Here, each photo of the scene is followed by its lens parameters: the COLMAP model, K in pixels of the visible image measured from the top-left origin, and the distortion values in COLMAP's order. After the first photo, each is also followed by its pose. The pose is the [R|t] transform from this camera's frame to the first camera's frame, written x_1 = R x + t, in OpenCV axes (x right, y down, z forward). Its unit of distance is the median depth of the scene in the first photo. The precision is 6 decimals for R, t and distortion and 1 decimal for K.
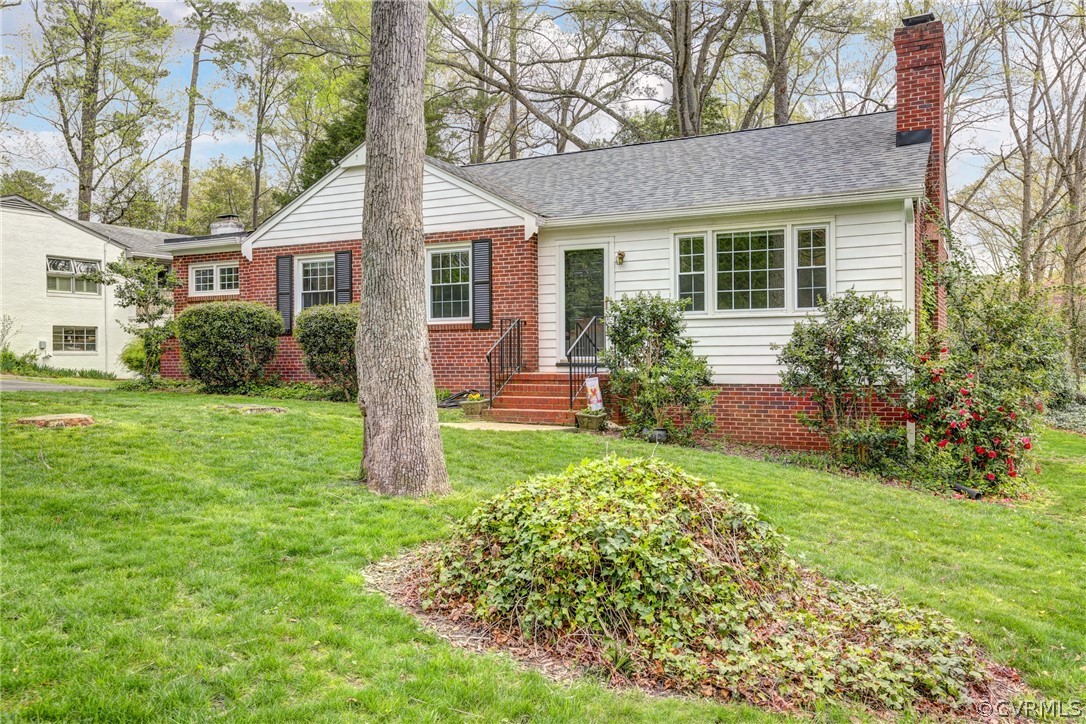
lens RADIAL K [[892.2, 0, 543.0], [0, 892.2, 362.0], [0, 0, 1]] dist [0.002886, 0.005717]
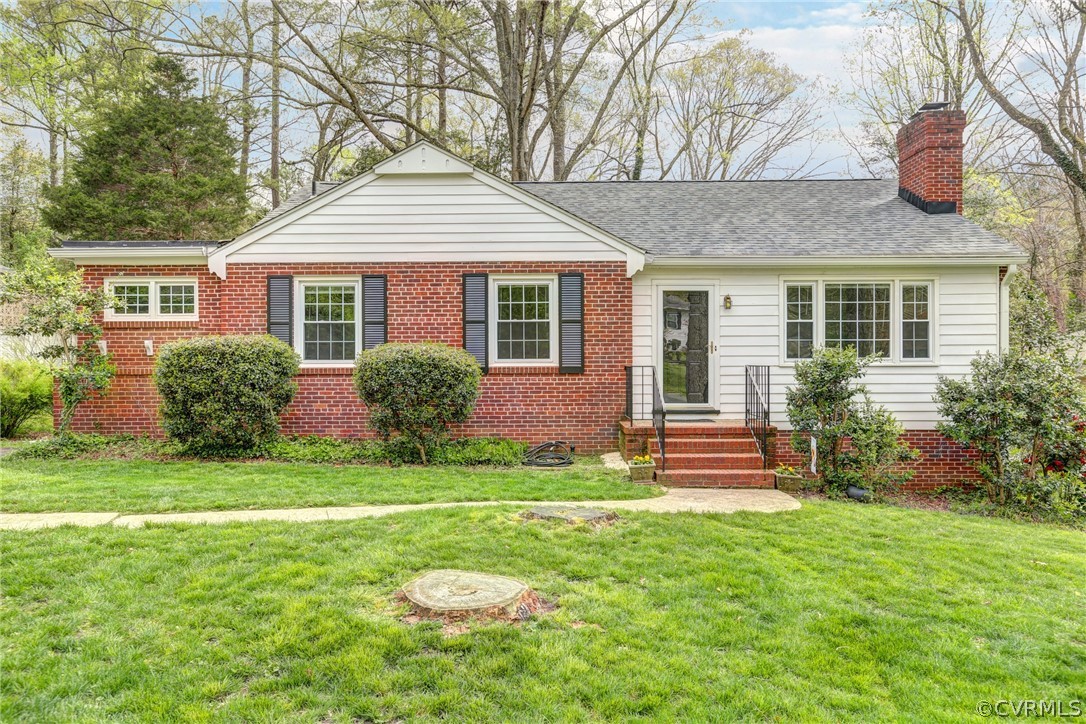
lens RADIAL K [[748.1, 0, 543.0], [0, 748.1, 362.0], [0, 0, 1]] dist [-0.015793, -0.000183]
pose [[0.892662, 0.000026, 0.450726, -0.441392], [-0.000876, 0.999998, 0.001677, -0.050572], [-0.450725, -0.001892, 0.892661, 0.351878]]
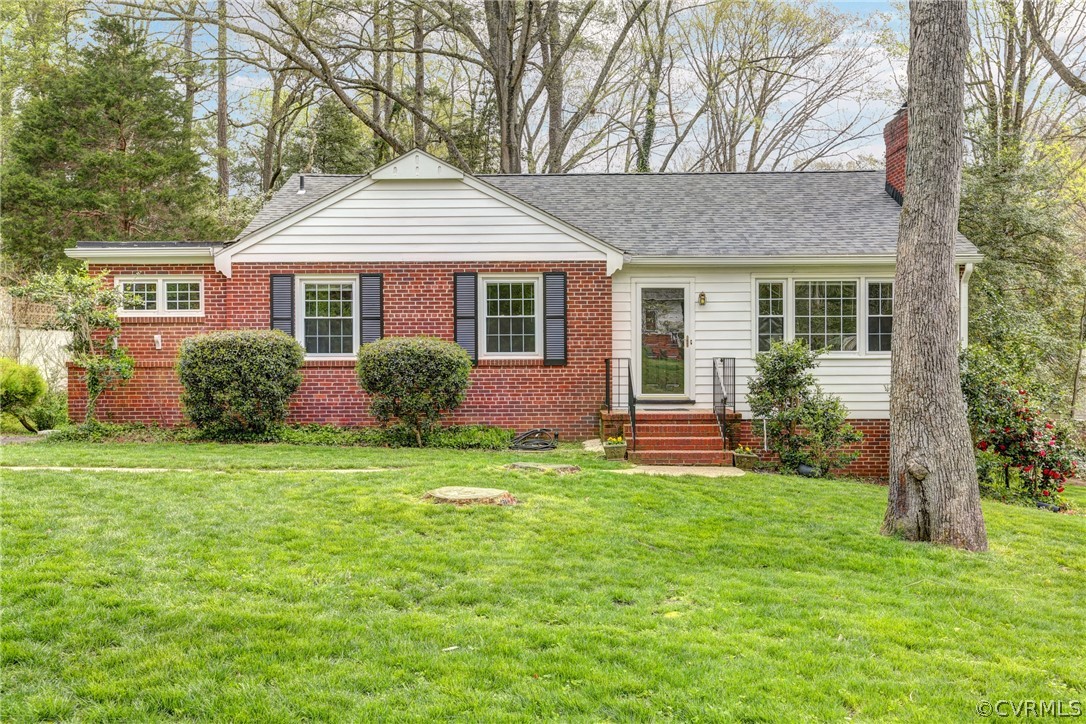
lens RADIAL K [[980.1, 0, 543.0], [0, 980.1, 362.0], [0, 0, 1]] dist [0.009994, -0.002668]
pose [[0.892725, 0.000263, 0.450603, -0.567070], [-0.000085, 1.000000, -0.000416, -0.041151], [-0.450603, 0.000334, 0.892724, 0.067871]]
